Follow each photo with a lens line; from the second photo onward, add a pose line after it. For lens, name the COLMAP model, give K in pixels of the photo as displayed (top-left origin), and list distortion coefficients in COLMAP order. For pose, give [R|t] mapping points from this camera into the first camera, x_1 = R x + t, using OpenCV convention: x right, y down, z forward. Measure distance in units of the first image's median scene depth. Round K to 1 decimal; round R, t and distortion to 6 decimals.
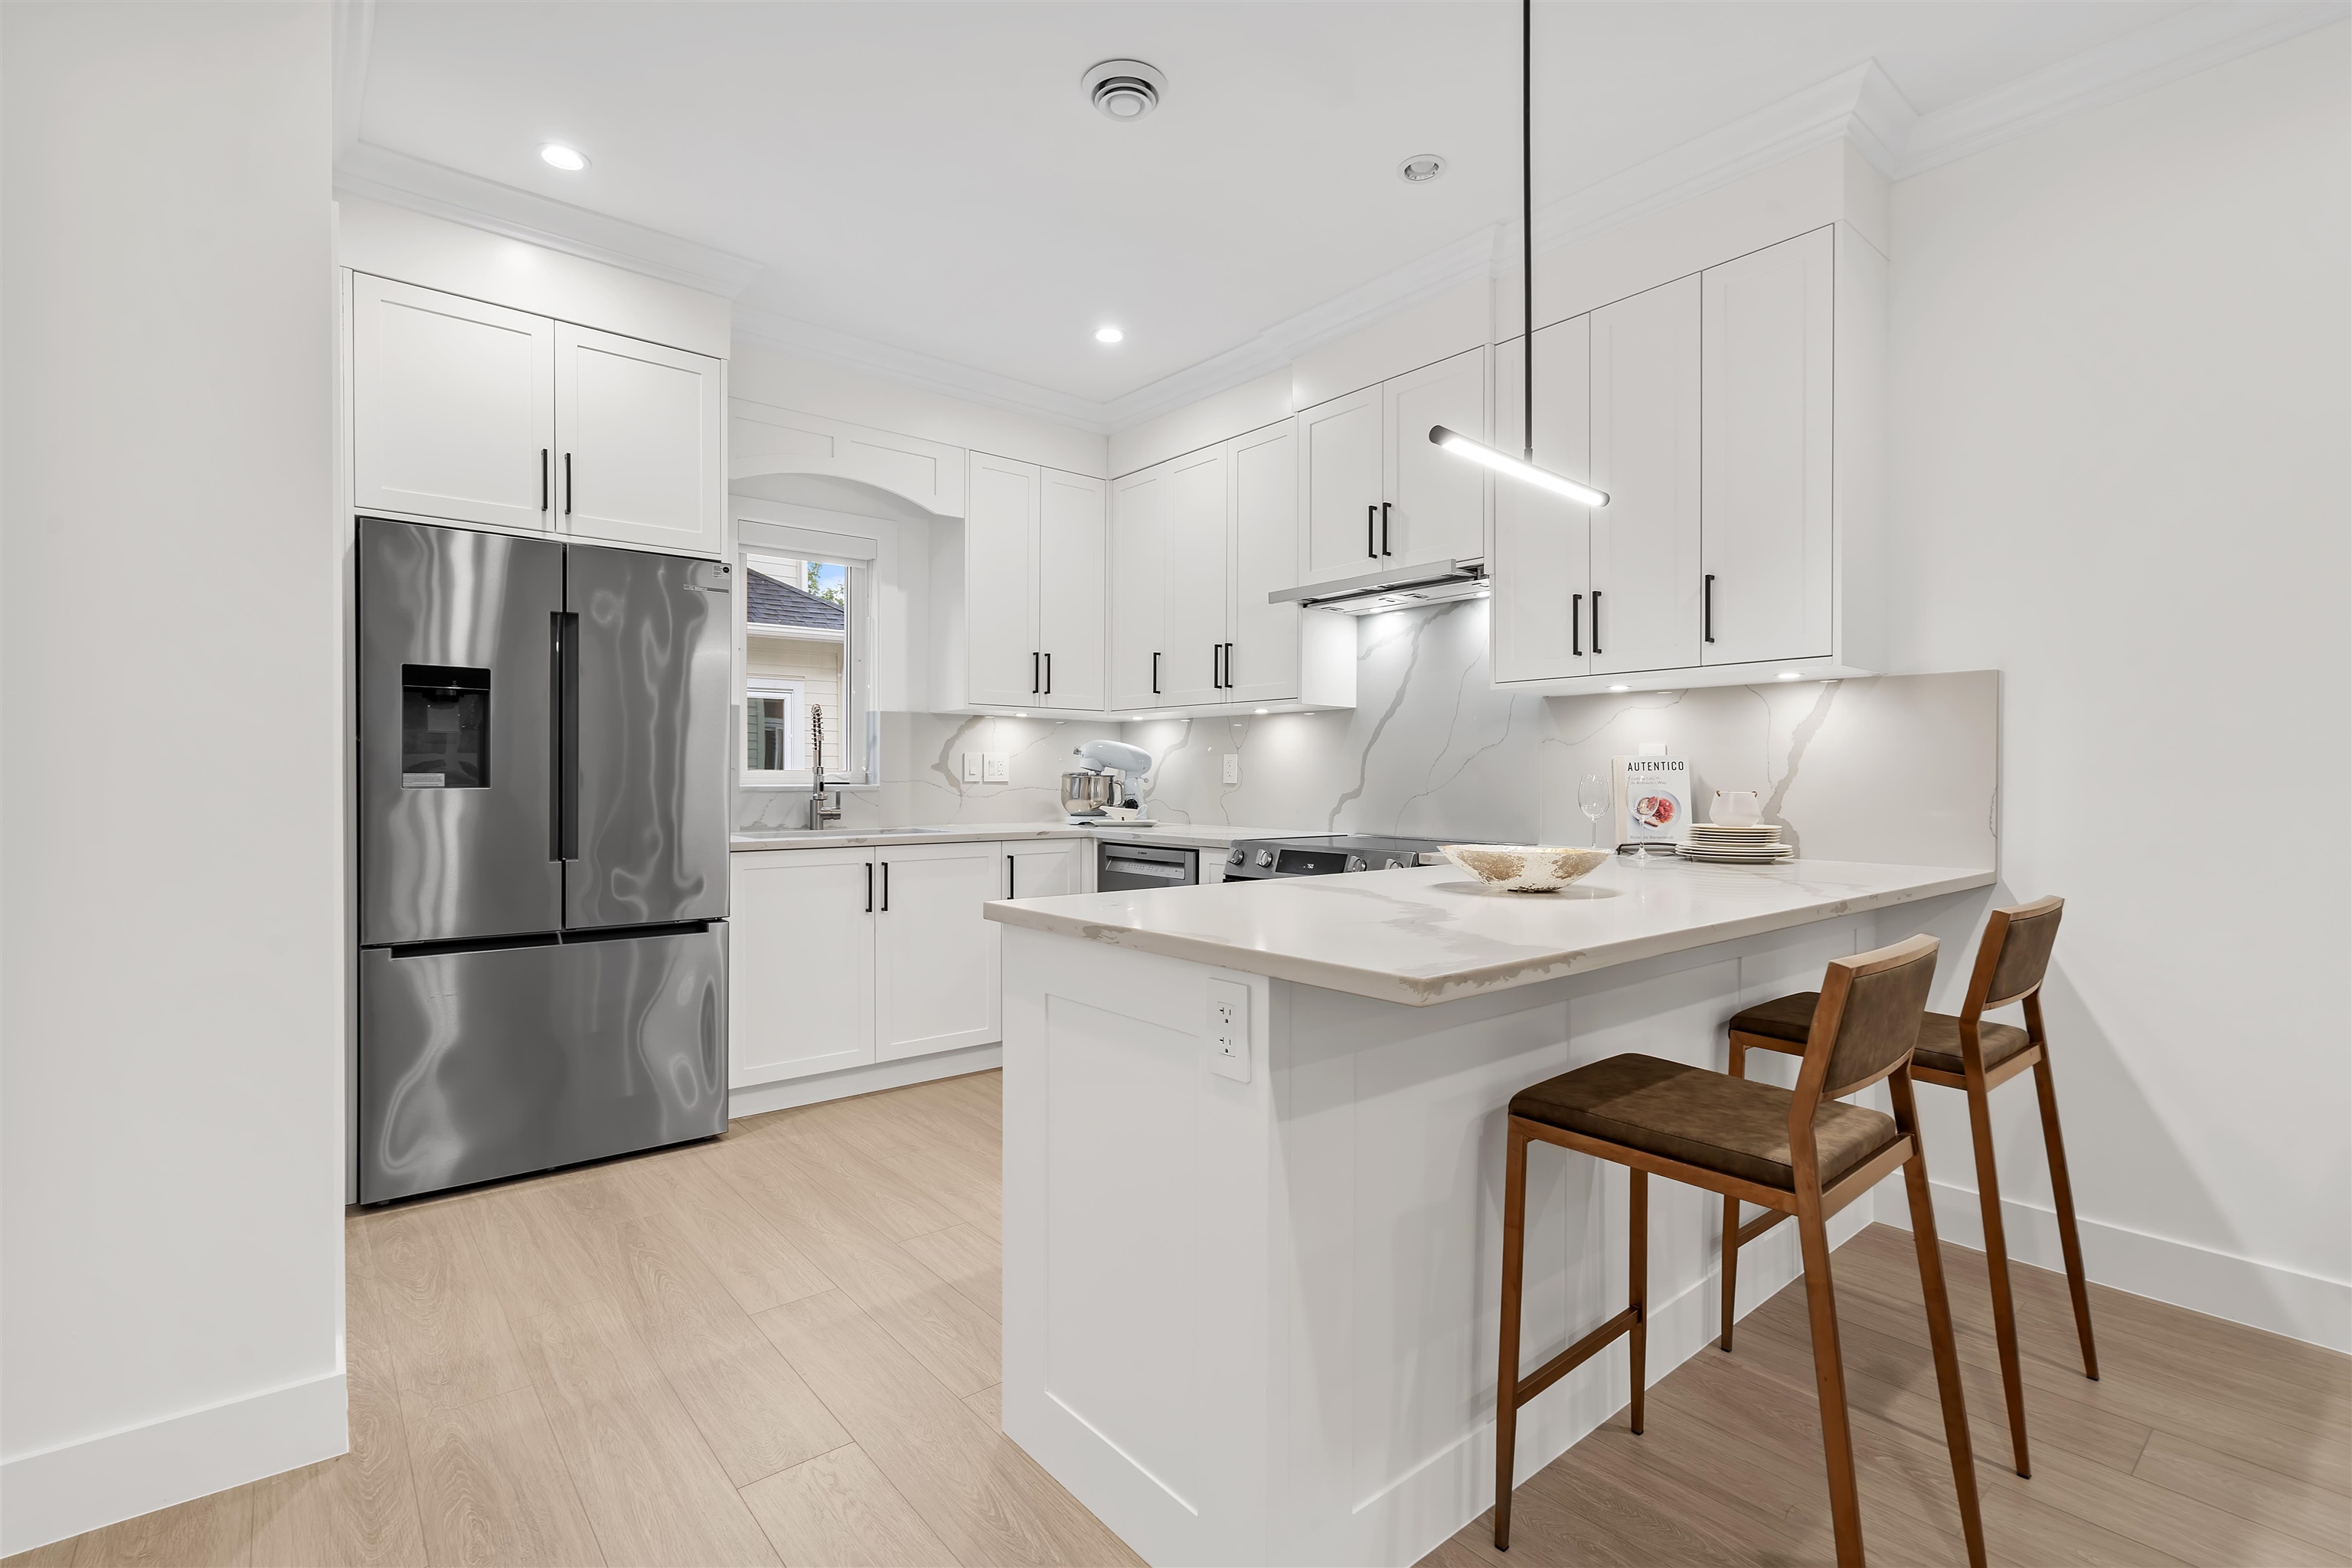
lens RADIAL K [[1072.9, 0, 1179.3], [0, 1072.9, 787.3], [0, 0, 1]] dist [-0.005612, 0.000912]
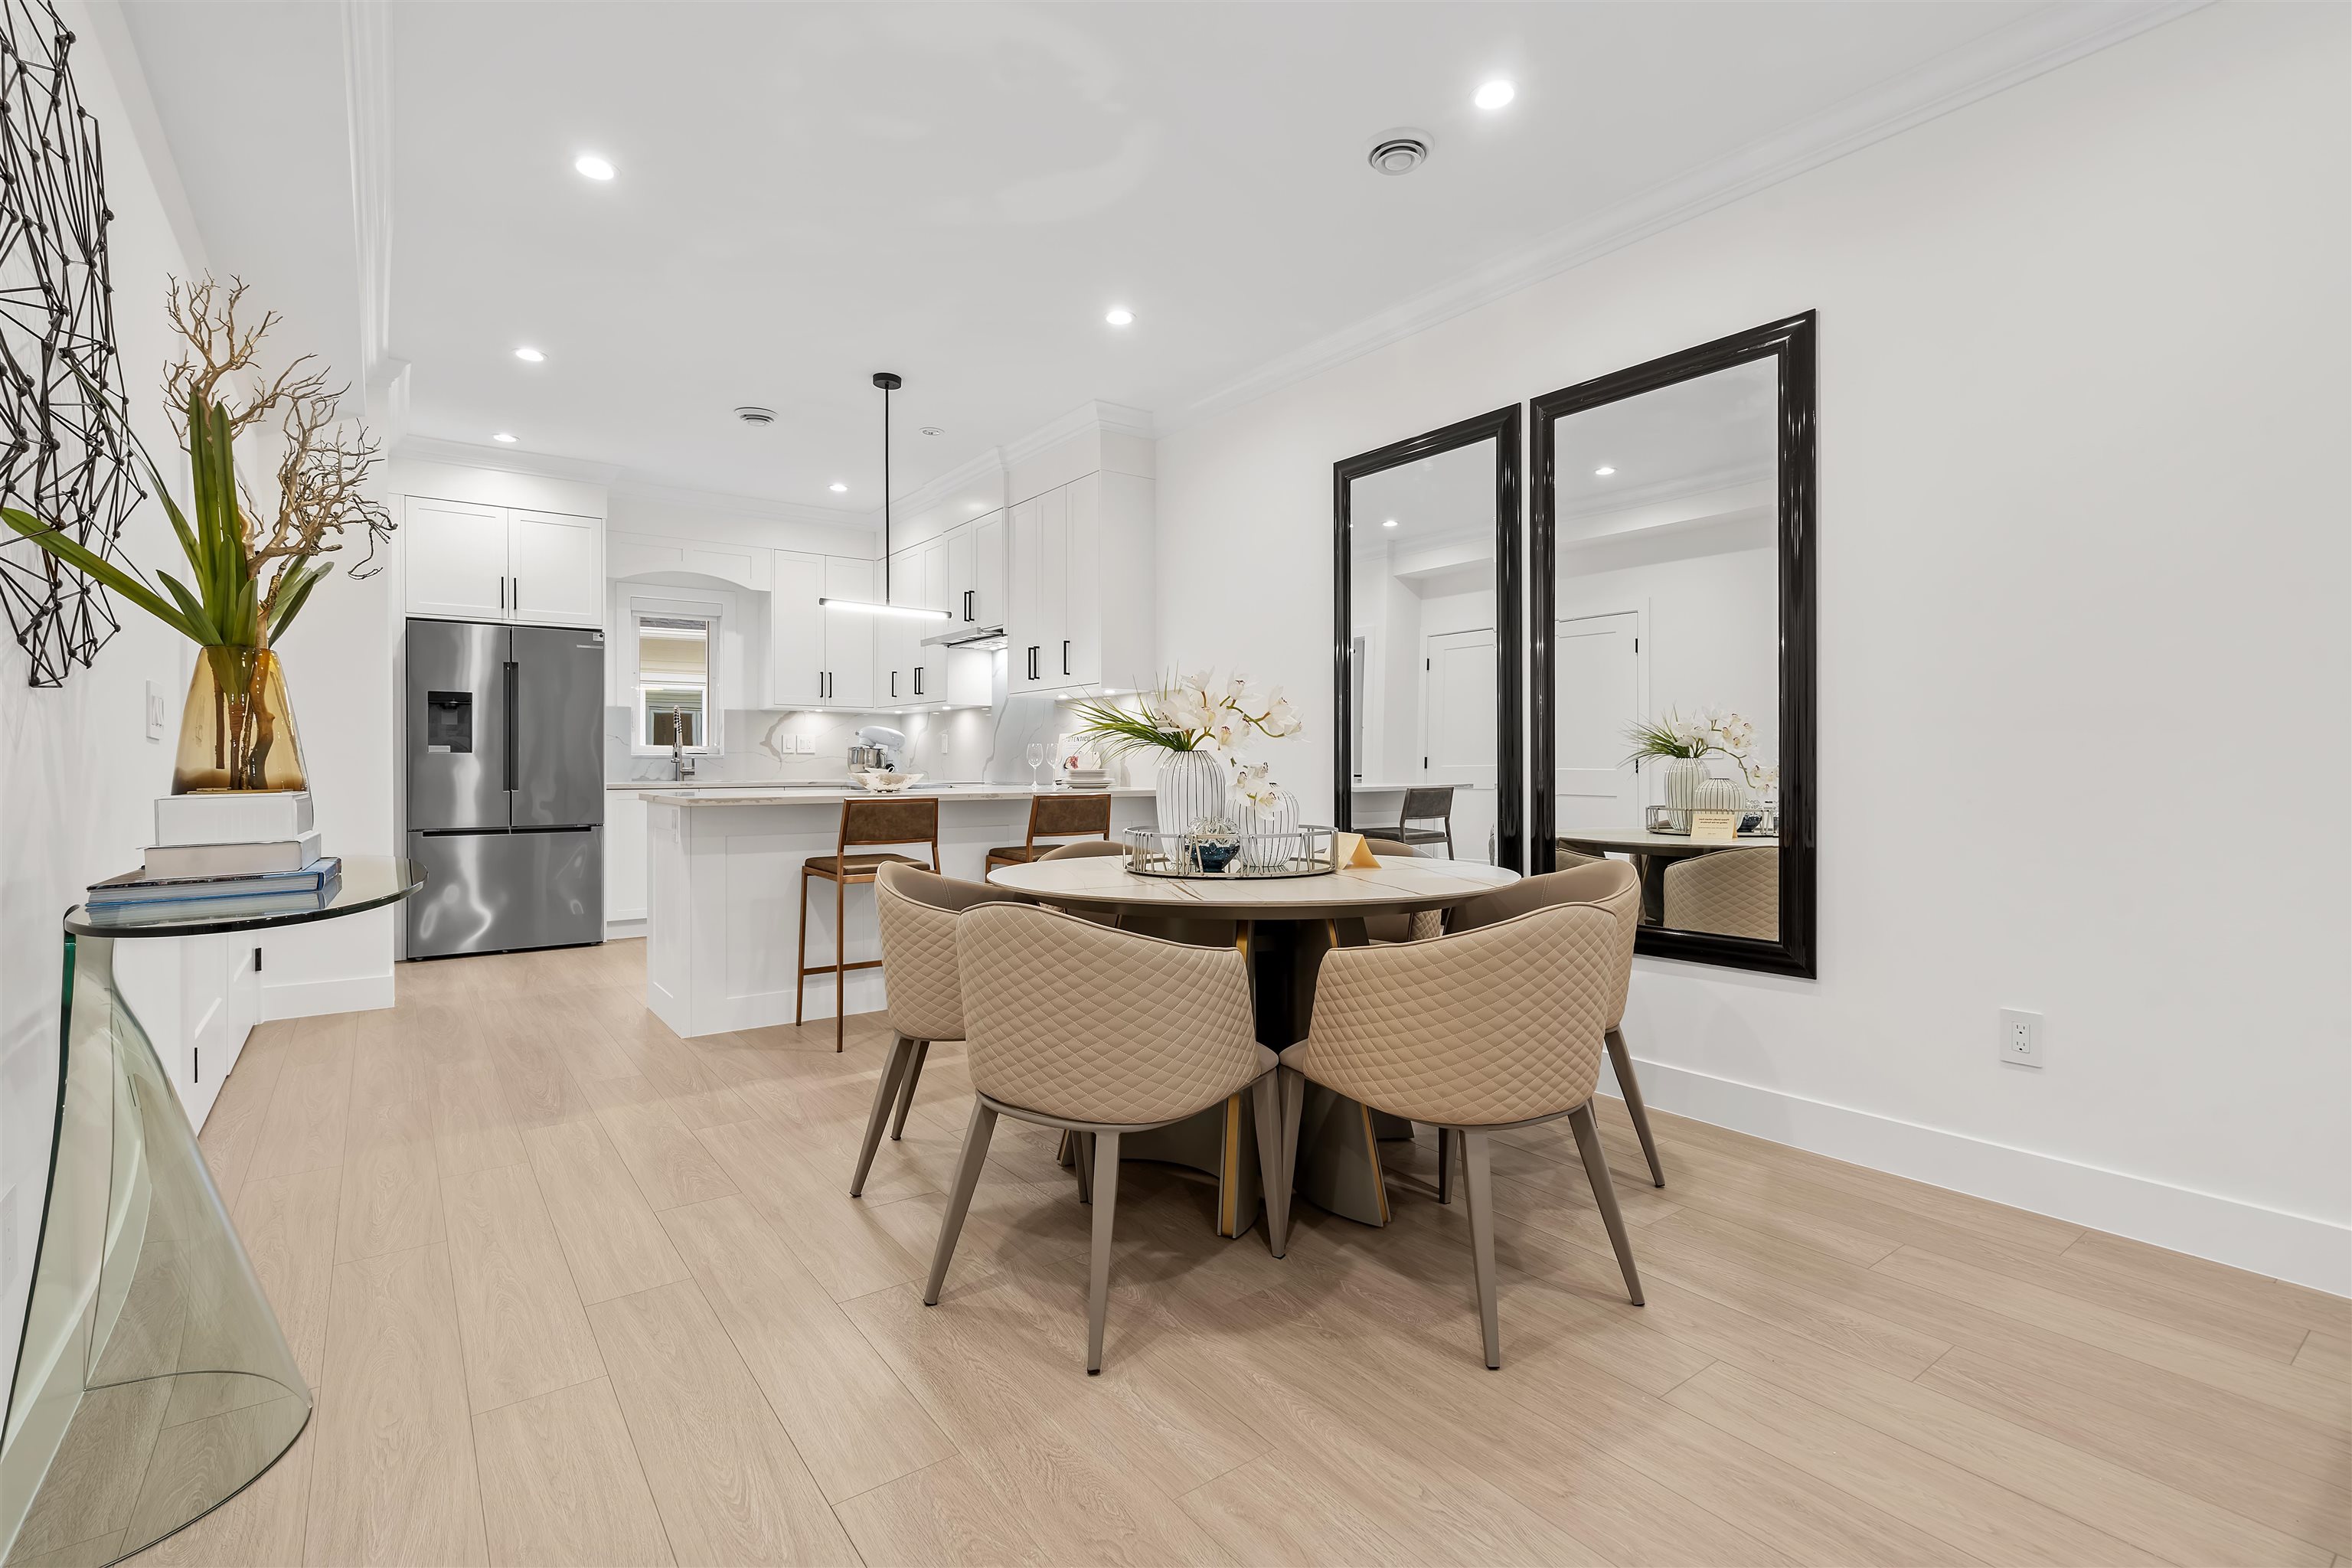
lens RADIAL K [[1072.9, 0, 1170.5], [0, 1072.9, 767.0], [0, 0, 1]] dist [-0.005612, 0.000912]
pose [[0.997551, 0.000557, -0.069946, 0.617062], [-0.000761, 0.999996, -0.002884, 0.025816], [0.069945, 0.002930, 0.997547, -0.696664]]
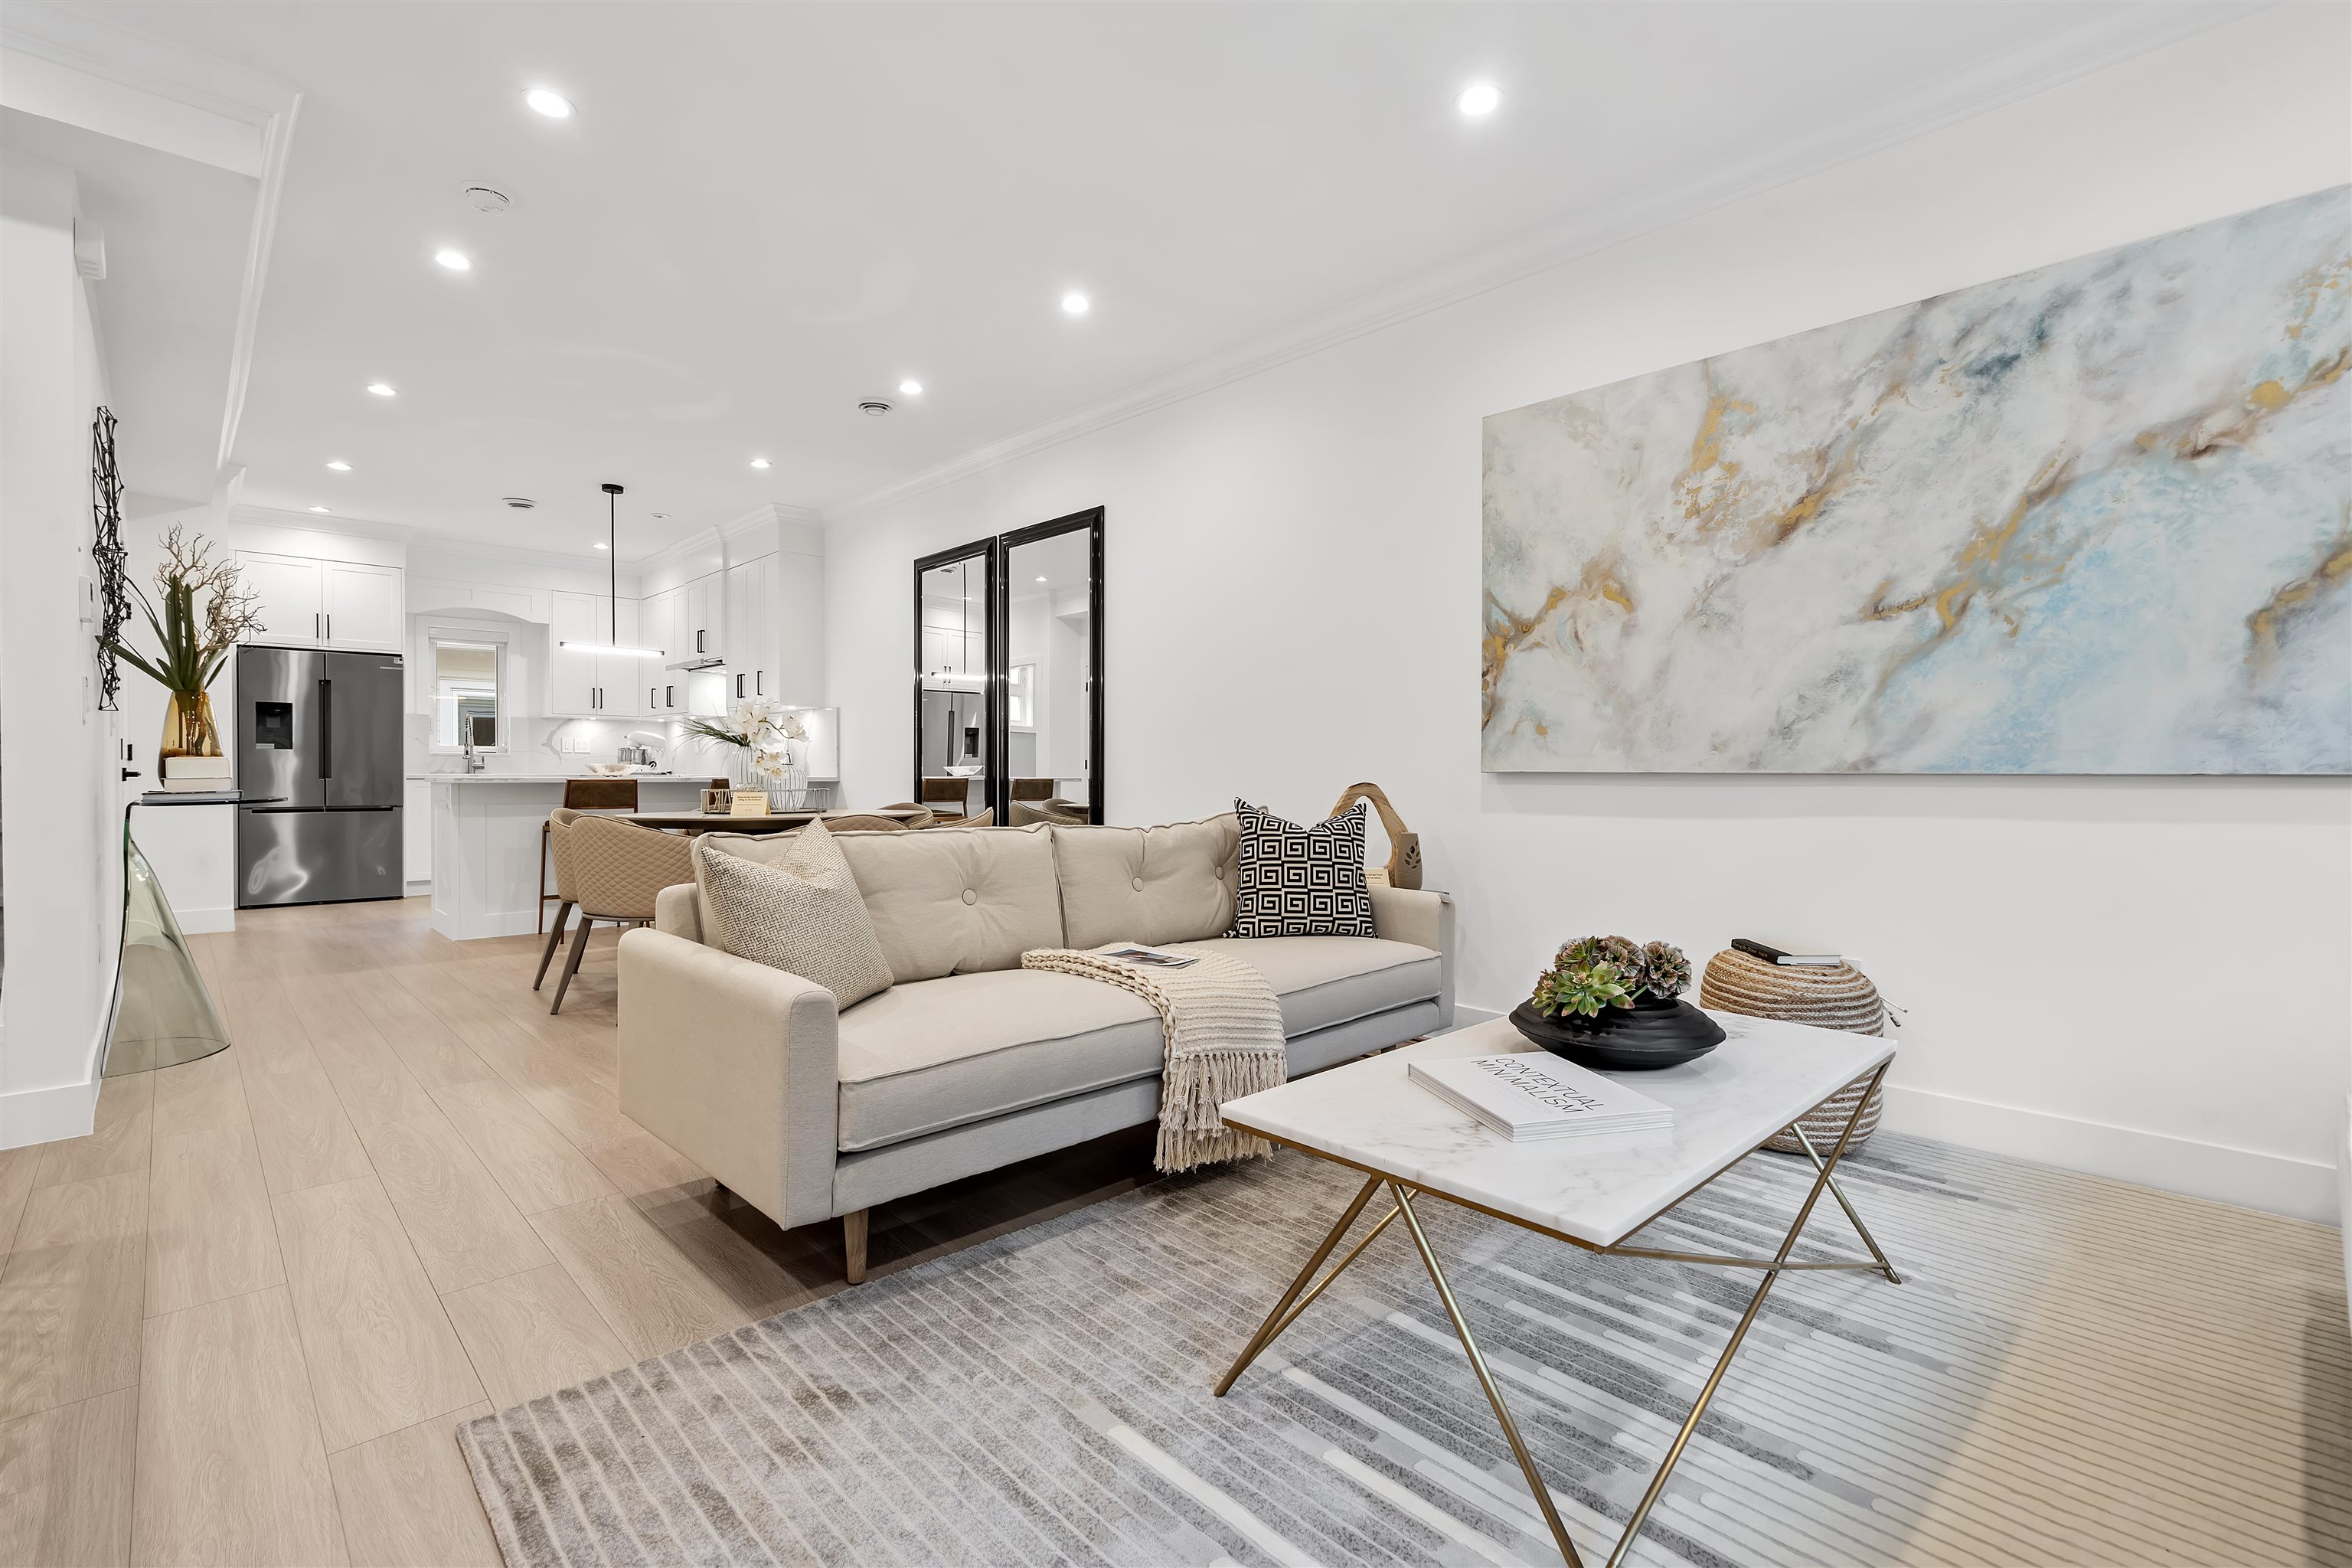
lens RADIAL K [[1072.9, 0, 1184.4], [0, 1072.9, 780.8], [0, 0, 1]] dist [-0.005612, 0.000912]
pose [[0.998370, 0.001654, 0.057052, 1.067088], [-0.001733, 0.999998, 0.001348, 0.055246], [-0.057050, -0.001445, 0.998370, -1.334111]]
